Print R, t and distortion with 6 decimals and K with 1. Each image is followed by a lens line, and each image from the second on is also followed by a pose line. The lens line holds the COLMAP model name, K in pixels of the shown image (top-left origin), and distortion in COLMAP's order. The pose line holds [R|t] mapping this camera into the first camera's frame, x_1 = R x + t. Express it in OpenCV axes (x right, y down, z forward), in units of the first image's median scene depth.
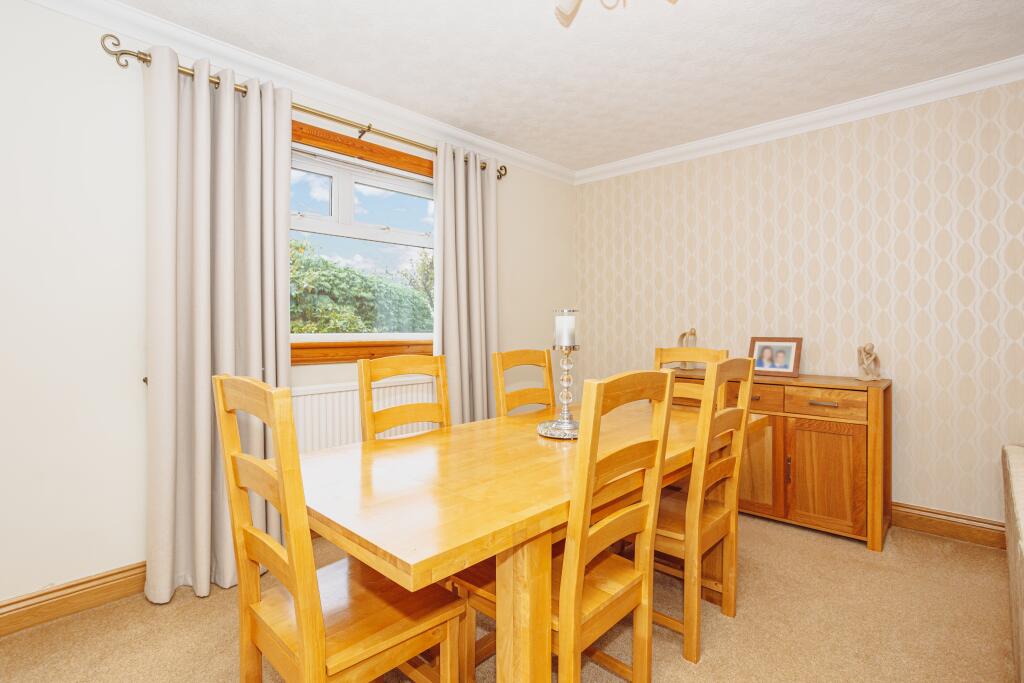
lens RADIAL K [[496.8, 0, 507.1], [0, 496.8, 339.4], [0, 0, 1]] dist [-0.055436, 0.029263]
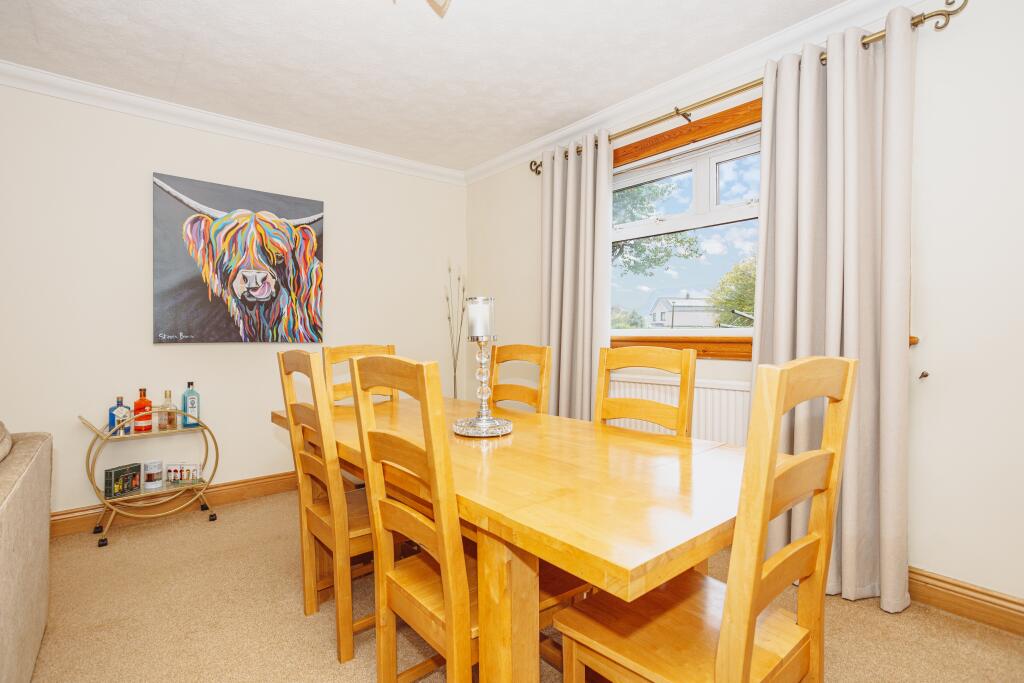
lens RADIAL K [[496.8, 0, 507.1], [0, 496.8, 339.4], [0, 0, 1]] dist [-0.055436, 0.029263]
pose [[-0.116939, 0.013435, -0.993048, 0.792828], [-0.020600, 0.999661, 0.015950, 0.000910], [0.992925, 0.022322, -0.116622, 0.888254]]
